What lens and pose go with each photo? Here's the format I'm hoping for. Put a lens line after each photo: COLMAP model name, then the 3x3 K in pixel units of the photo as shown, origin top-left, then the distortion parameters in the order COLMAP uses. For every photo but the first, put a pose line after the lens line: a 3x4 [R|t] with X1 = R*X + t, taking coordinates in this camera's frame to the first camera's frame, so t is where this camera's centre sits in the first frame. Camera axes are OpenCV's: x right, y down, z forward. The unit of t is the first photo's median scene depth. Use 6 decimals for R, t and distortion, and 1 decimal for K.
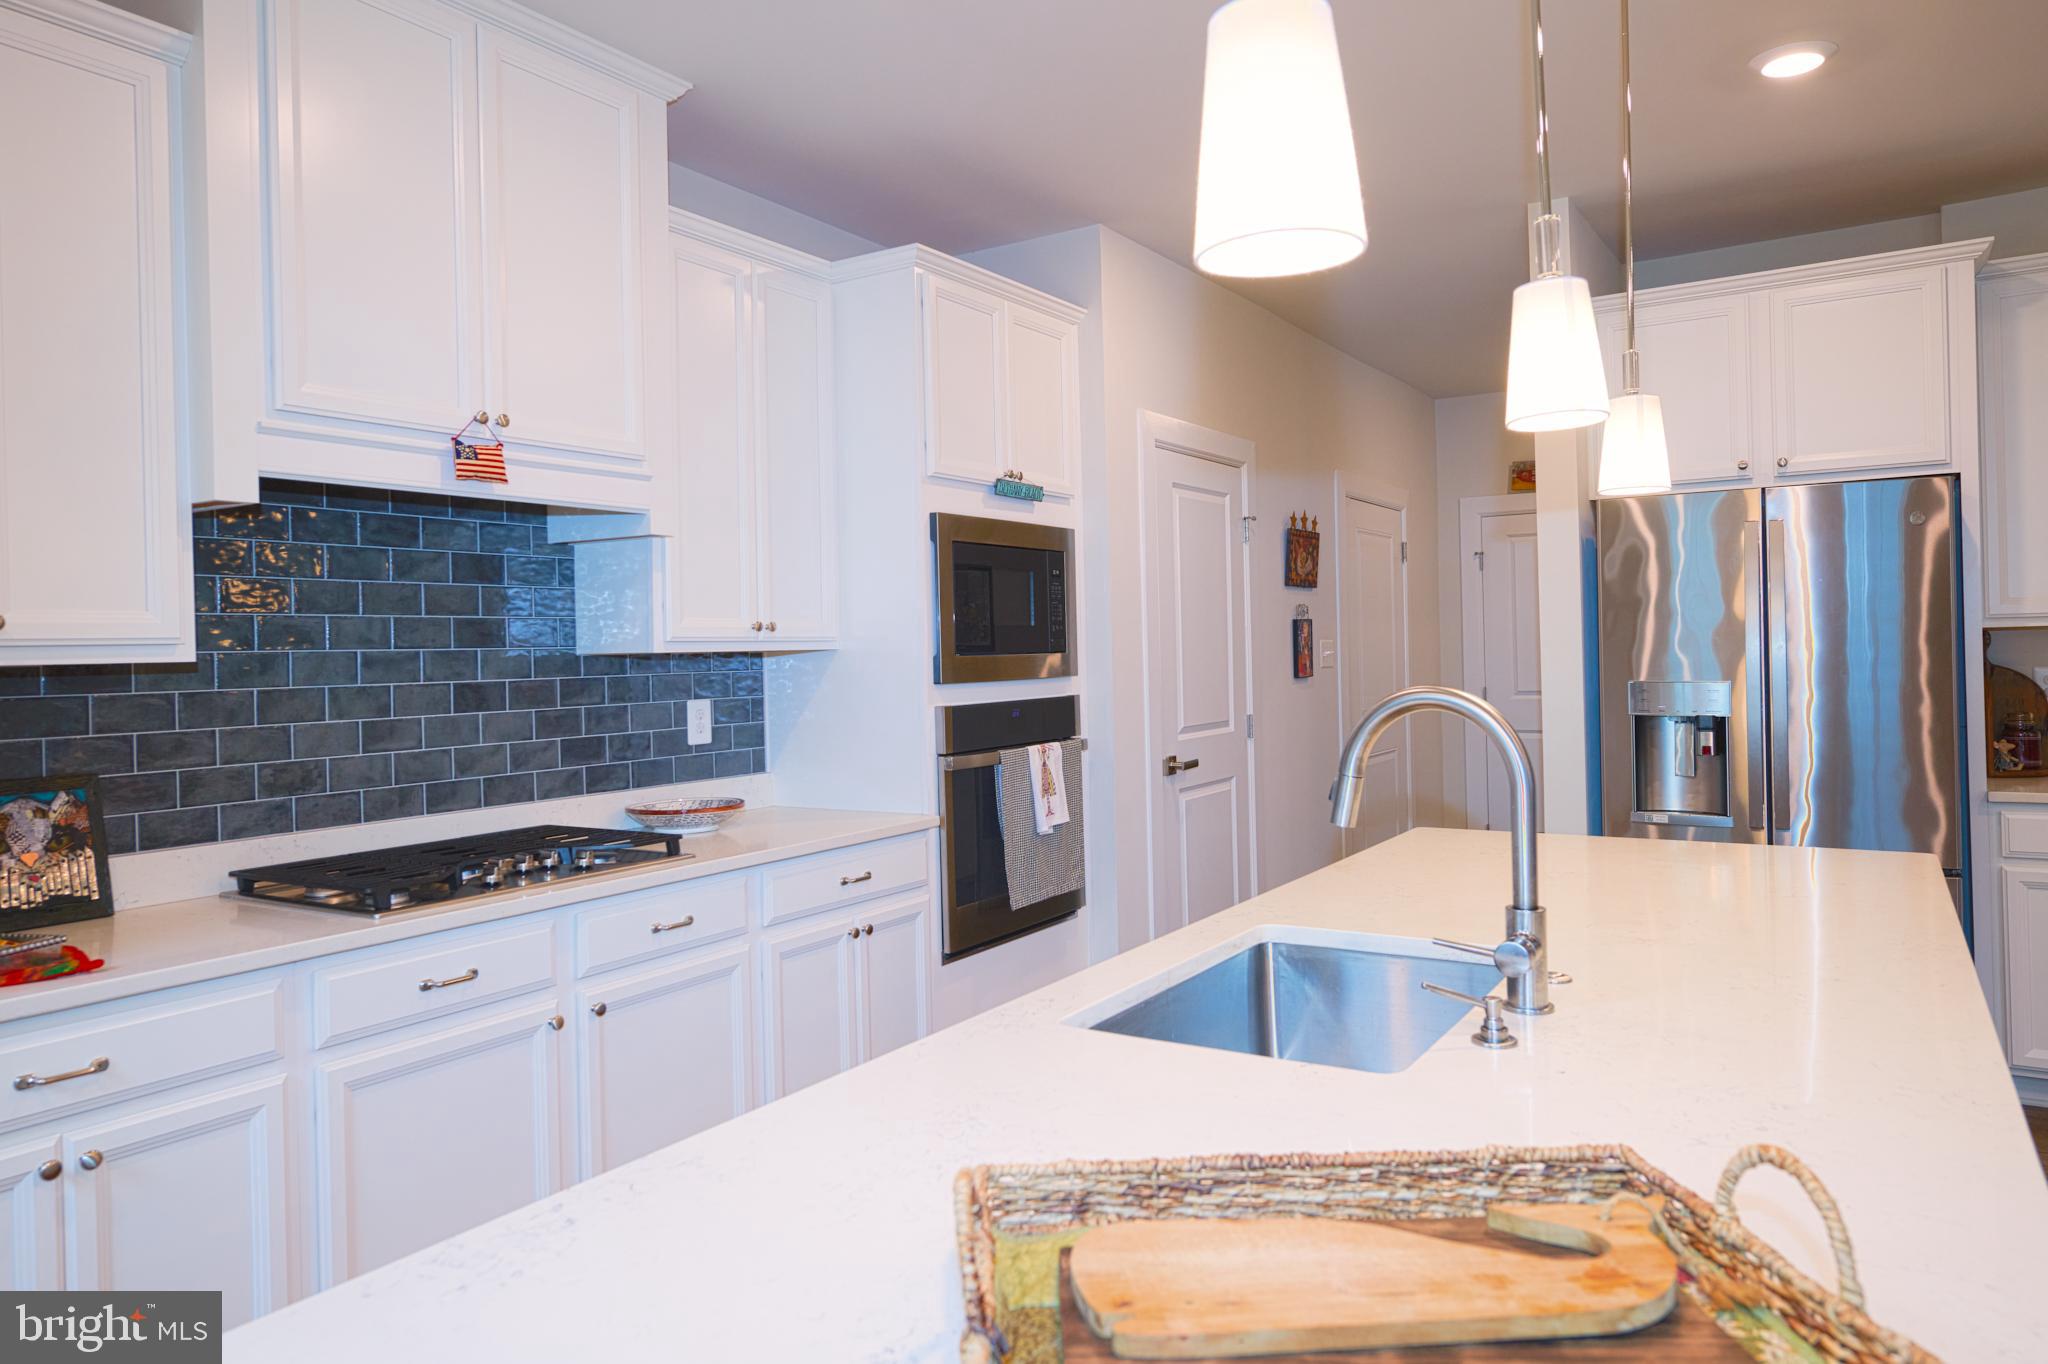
lens RADIAL K [[1331.1, 0, 1023.4], [0, 1331.1, 645.8], [0, 0, 1]] dist [-0.002023, -0.000791]
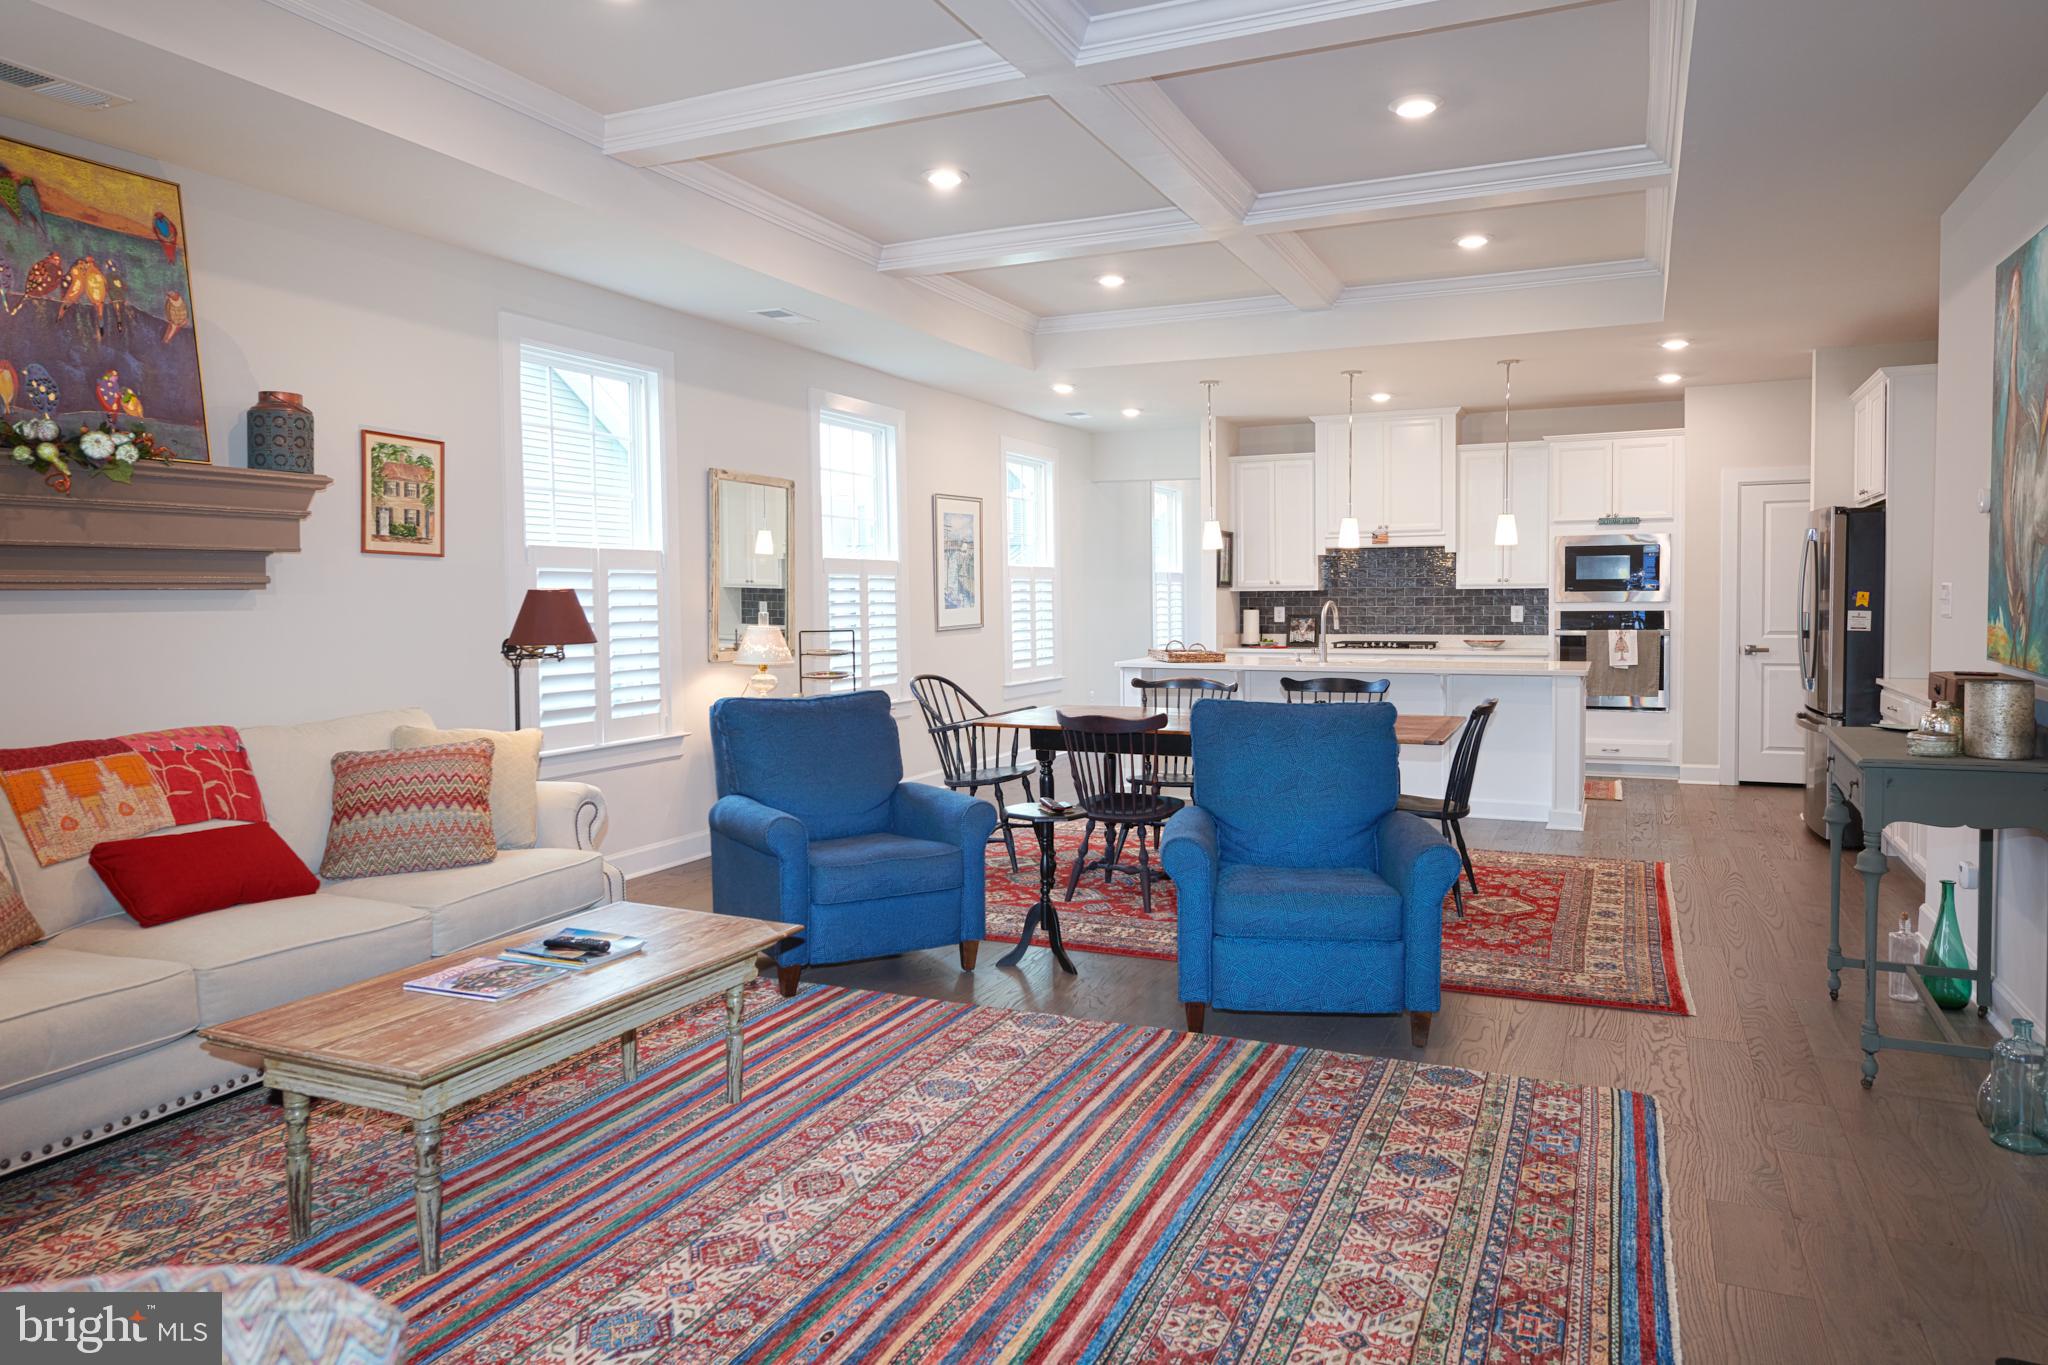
lens RADIAL K [[1331.1, 0, 1023.4], [0, 1331.1, 646.3], [0, 0, 1]] dist [-0.002023, -0.000791]
pose [[0.145953, 0.059807, -0.987482, 2.553186], [0.007390, 0.998077, 0.061541, -0.057243], [0.989264, -0.016280, 0.145230, -0.446635]]
